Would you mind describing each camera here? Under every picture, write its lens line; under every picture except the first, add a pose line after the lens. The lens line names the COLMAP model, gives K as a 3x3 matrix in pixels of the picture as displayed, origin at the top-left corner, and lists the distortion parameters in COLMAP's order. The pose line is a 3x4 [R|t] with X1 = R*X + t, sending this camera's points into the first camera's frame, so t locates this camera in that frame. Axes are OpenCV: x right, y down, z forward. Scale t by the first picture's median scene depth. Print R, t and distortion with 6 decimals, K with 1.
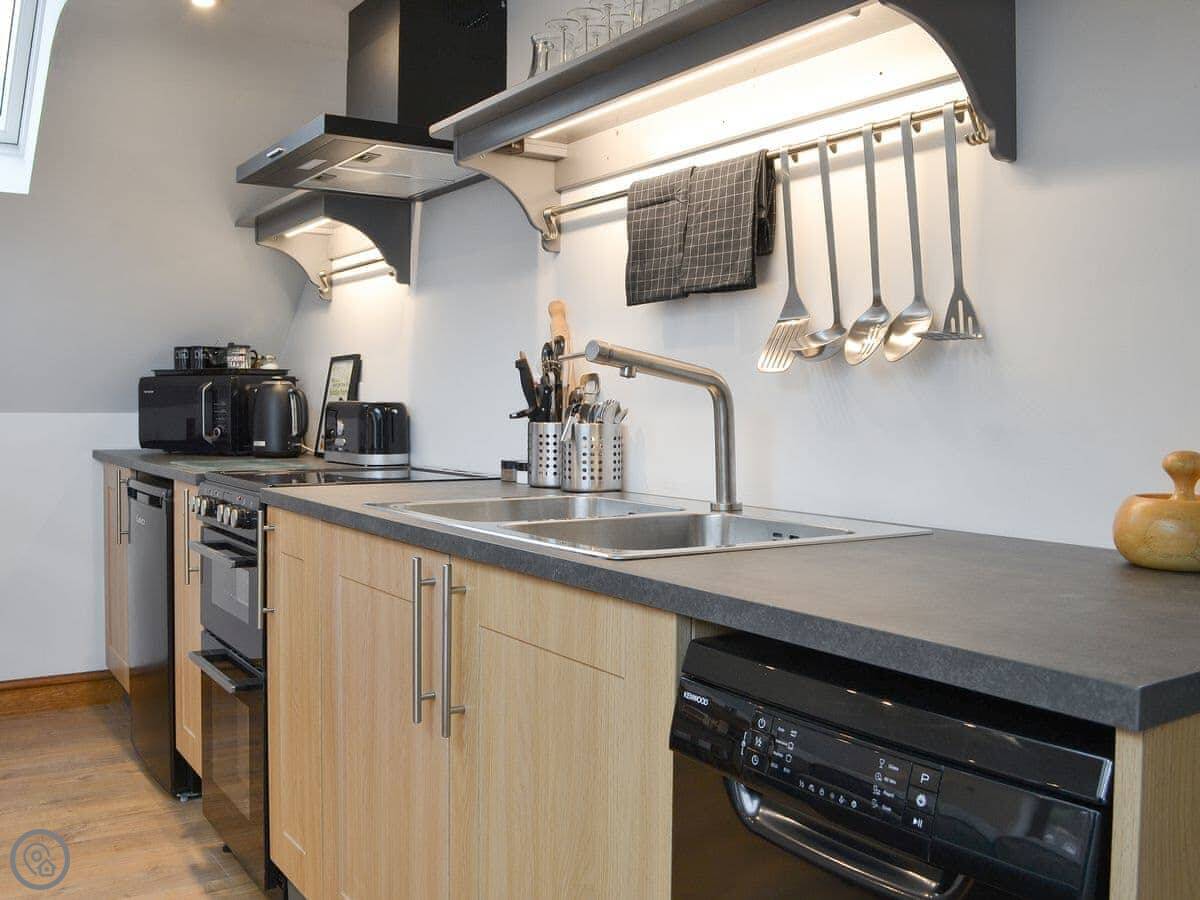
lens RADIAL K [[1141.0, 0, 600.0], [0, 1141.0, 450.0], [0, 0, 1]] dist [-0.069580, 0.017050]
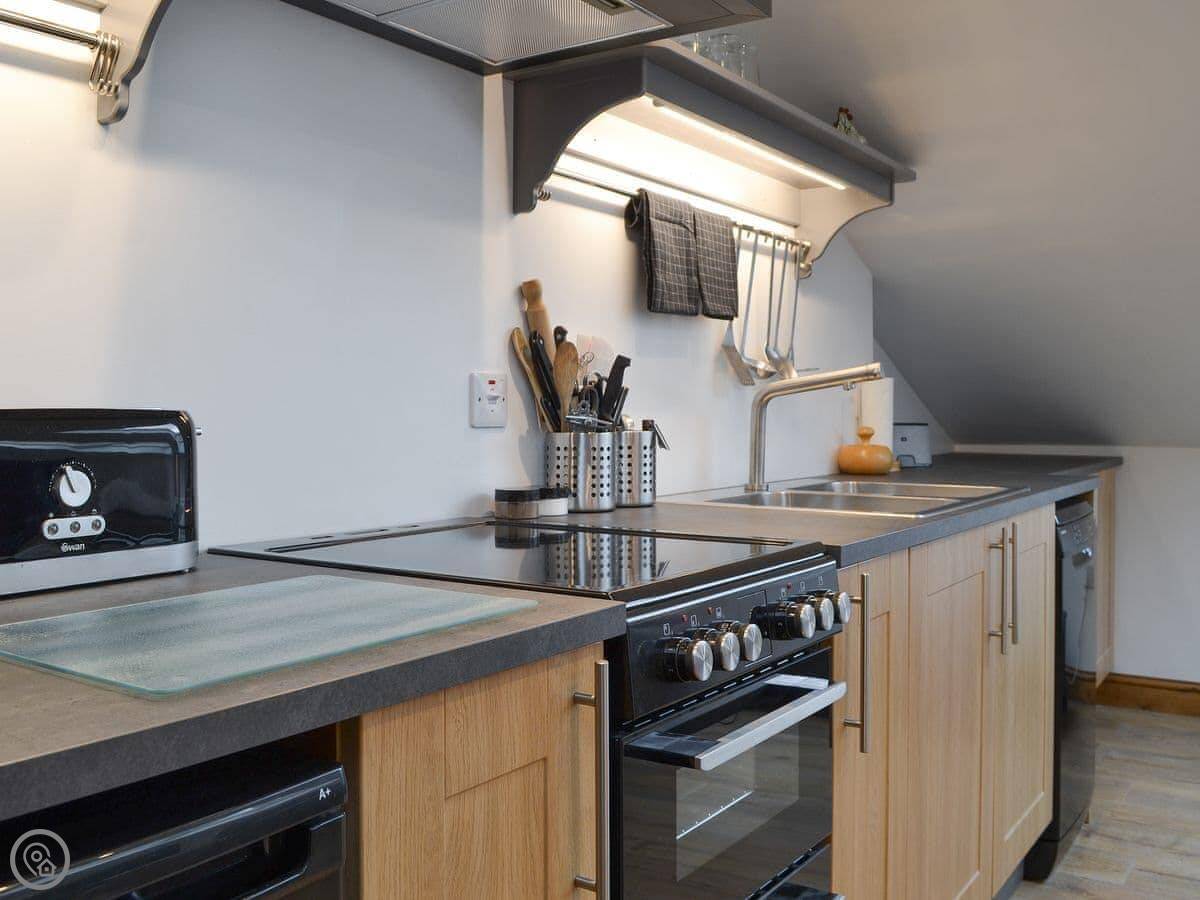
lens RADIAL K [[1141.0, 0, 600.0], [0, 1141.0, 450.0], [0, 0, 1]] dist [-0.069580, 0.017050]
pose [[-0.379185, -0.045122, 0.924220, -0.863709], [0.030963, 0.997632, 0.061410, -0.066544], [-0.924803, 0.051903, -0.376890, 1.381303]]
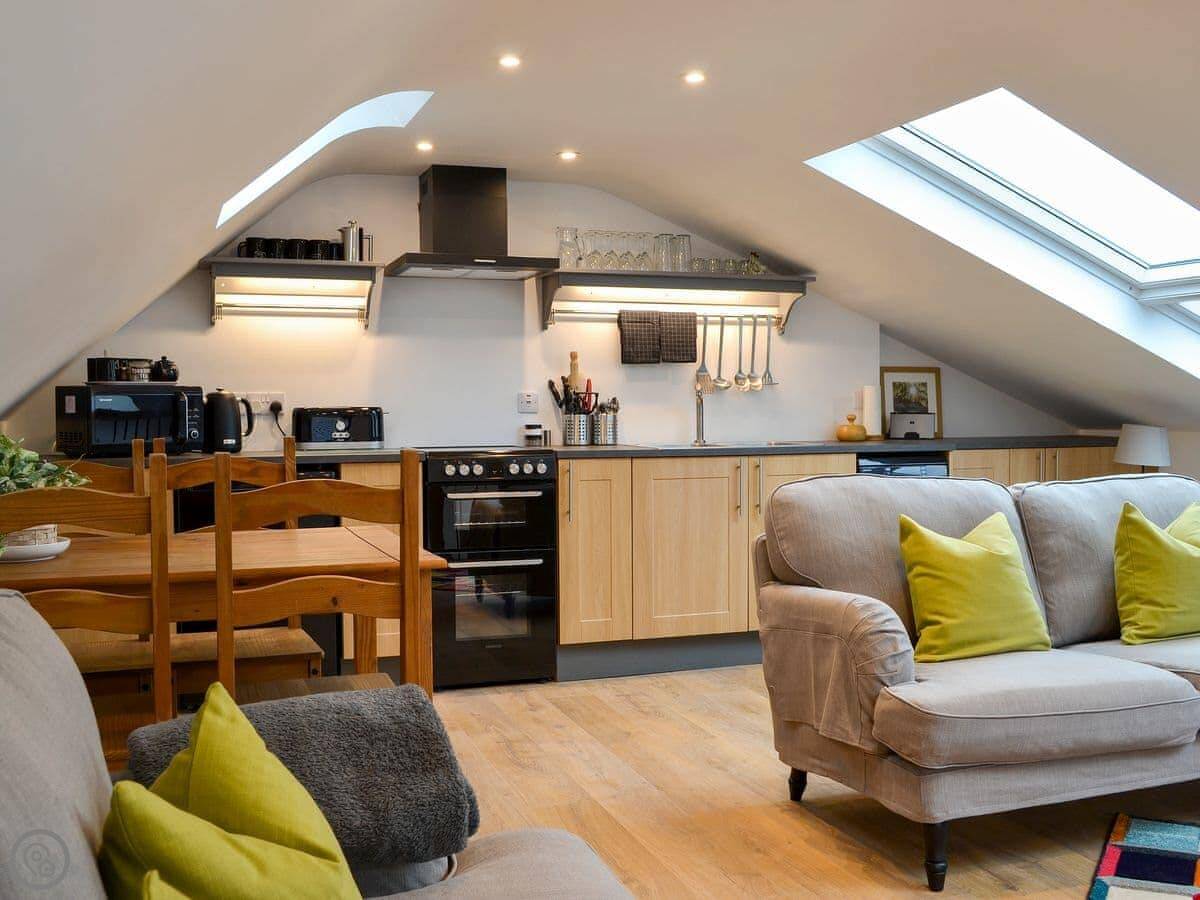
lens RADIAL K [[1141.0, 0, 600.0], [0, 1141.0, 450.0], [0, 0, 1]] dist [-0.069580, 0.017050]
pose [[0.258642, -0.050536, 0.964650, -2.155377], [0.042707, 0.998252, 0.040846, -0.045948], [-0.965029, 0.030632, 0.260348, 0.439412]]
